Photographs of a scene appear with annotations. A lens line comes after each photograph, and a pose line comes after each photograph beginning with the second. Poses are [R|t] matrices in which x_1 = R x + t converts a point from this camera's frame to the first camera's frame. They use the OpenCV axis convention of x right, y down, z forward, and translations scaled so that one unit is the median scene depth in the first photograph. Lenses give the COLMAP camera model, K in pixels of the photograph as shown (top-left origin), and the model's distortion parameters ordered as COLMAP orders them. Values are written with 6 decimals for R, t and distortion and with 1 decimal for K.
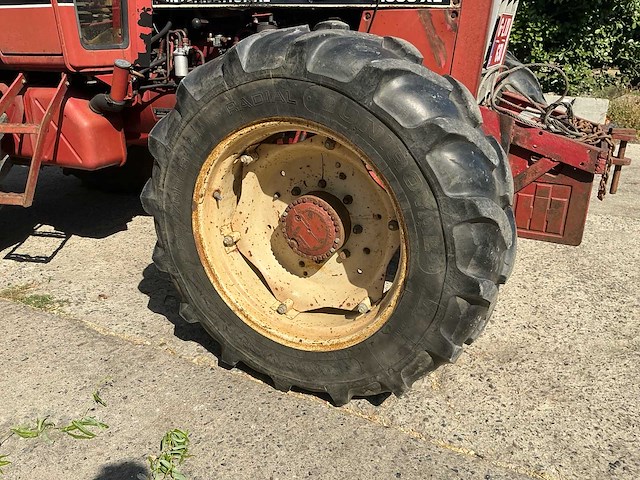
lens RADIAL K [[533.4, 0, 320.0], [0, 533.4, 240.0], [0, 0, 1]] dist [0.136188, -0.292006]
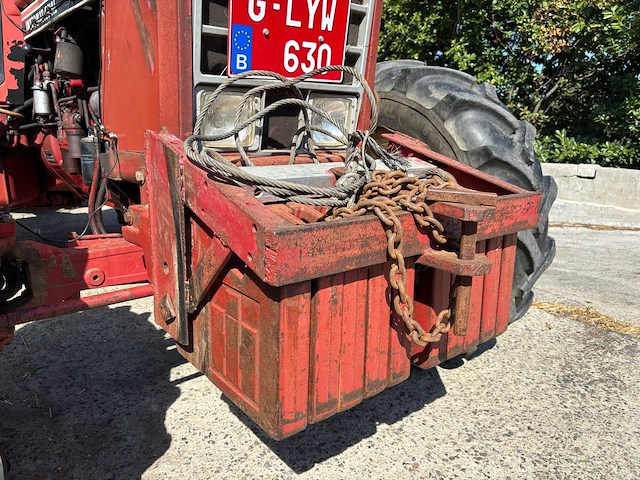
lens RADIAL K [[493.7, 0, 315.4], [0, 493.7, 246.1], [0, 0, 1]] dist [0.004059, -0.002380]
pose [[0.903726, 0.102068, -0.415766, 0.678664], [-0.149708, 0.985194, -0.083553, -0.120980], [0.401082, 0.137753, 0.905625, 0.646360]]
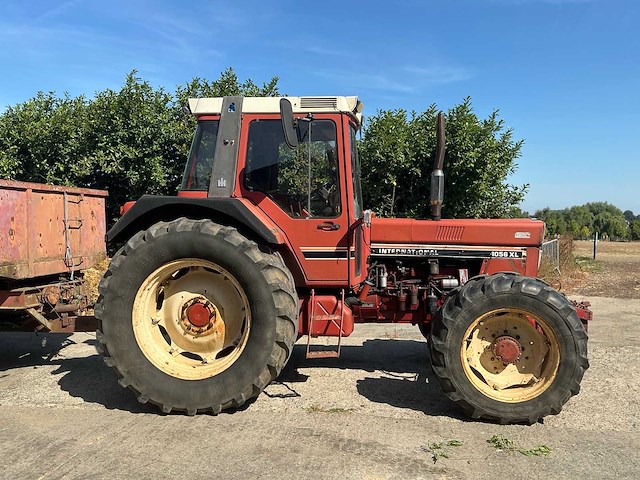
lens RADIAL K [[533.4, 0, 320.0], [0, 533.4, 240.0], [0, 0, 1]] dist [0.136188, -0.292006]
pose [[0.948939, -0.022554, 0.314654, -1.487506], [0.115858, 0.952652, -0.281124, 0.088272], [-0.293415, 0.303224, 0.906622, -1.066958]]
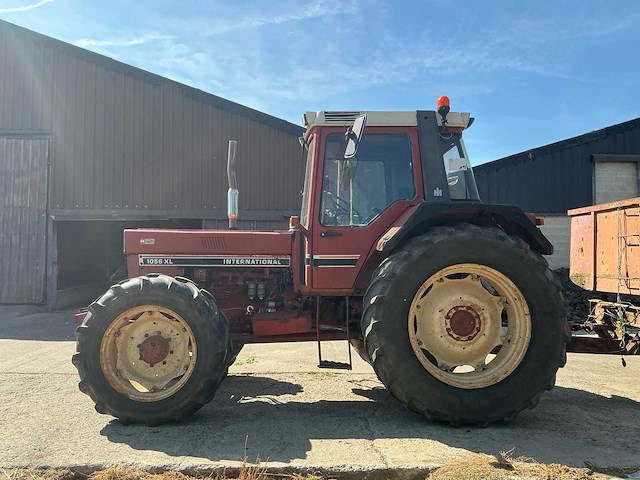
lens RADIAL K [[533.4, 0, 320.0], [0, 533.4, 240.0], [0, 0, 1]] dist [0.136188, -0.292006]
pose [[-0.878341, -0.040745, -0.476295, 0.890531], [-0.181217, 0.950374, 0.252884, -1.486640], [0.442354, 0.308431, -0.842136, 3.869627]]
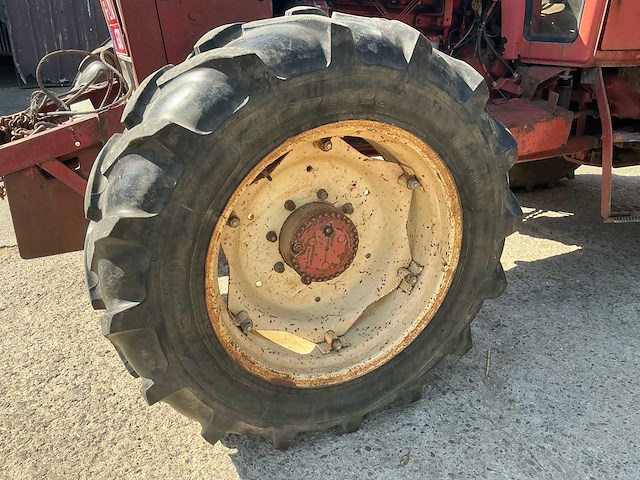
lens RADIAL K [[533.4, 0, 320.0], [0, 533.4, 240.0], [0, 0, 1]] dist [0.136188, -0.292006]
pose [[-0.631726, 0.275954, -0.724412, 0.980670], [-0.280381, 0.789888, 0.545403, -0.761725], [0.722710, 0.547656, -0.421620, 2.067688]]
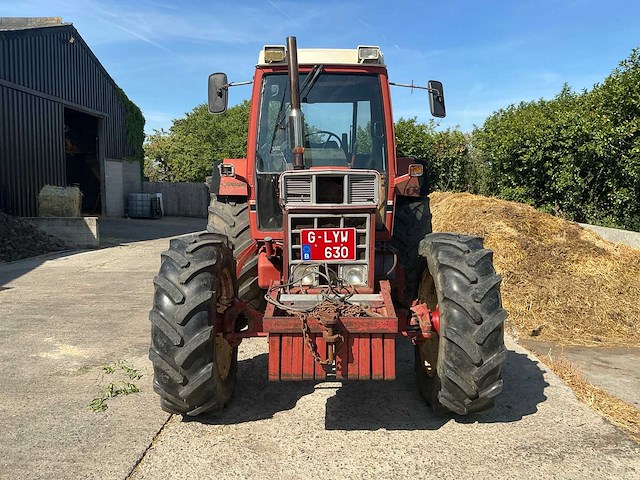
lens RADIAL K [[533.4, 0, 320.0], [0, 533.4, 240.0], [0, 0, 1]] dist [0.136188, -0.292006]
pose [[0.443034, 0.080383, -0.892894, 1.897134], [-0.308069, 0.948972, -0.067425, -0.311462], [0.841911, 0.304944, 0.445190, 0.351596]]
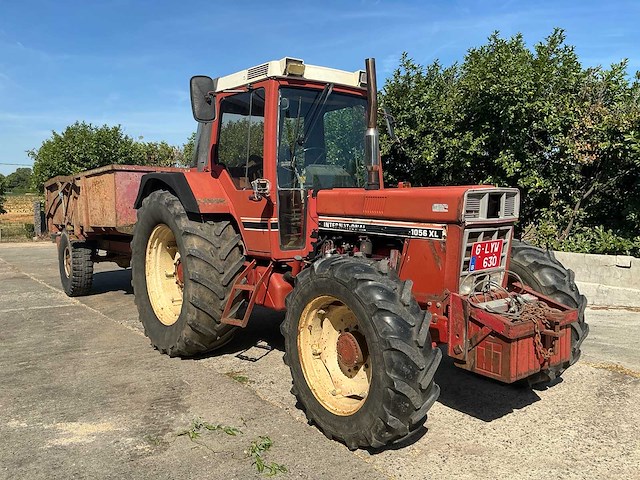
lens RADIAL K [[533.4, 0, 320.0], [0, 533.4, 240.0], [0, 0, 1]] dist [0.136188, -0.292006]
pose [[0.887792, 0.020095, -0.459806, 0.734991], [-0.143076, 0.961596, -0.234226, 0.062075], [0.437441, 0.273731, 0.856573, -0.780161]]
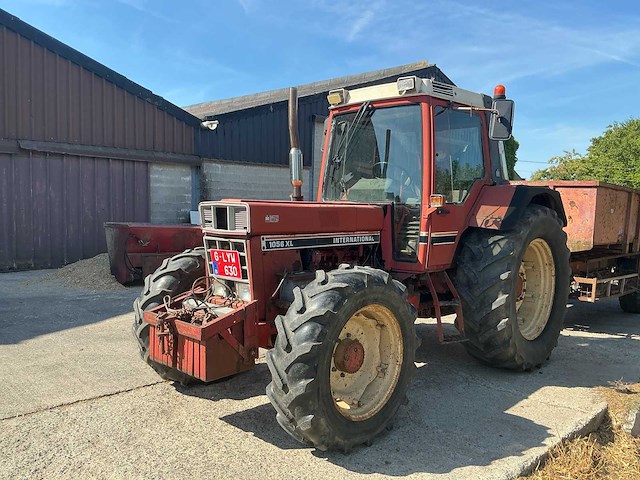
lens RADIAL K [[533.4, 0, 320.0], [0, 533.4, 240.0], [0, 0, 1]] dist [0.136188, -0.292006]
pose [[-0.311508, 0.048490, -0.949005, 2.225112], [-0.349936, 0.922658, 0.162009, -0.968060], [0.883463, 0.382559, -0.270447, 1.988225]]
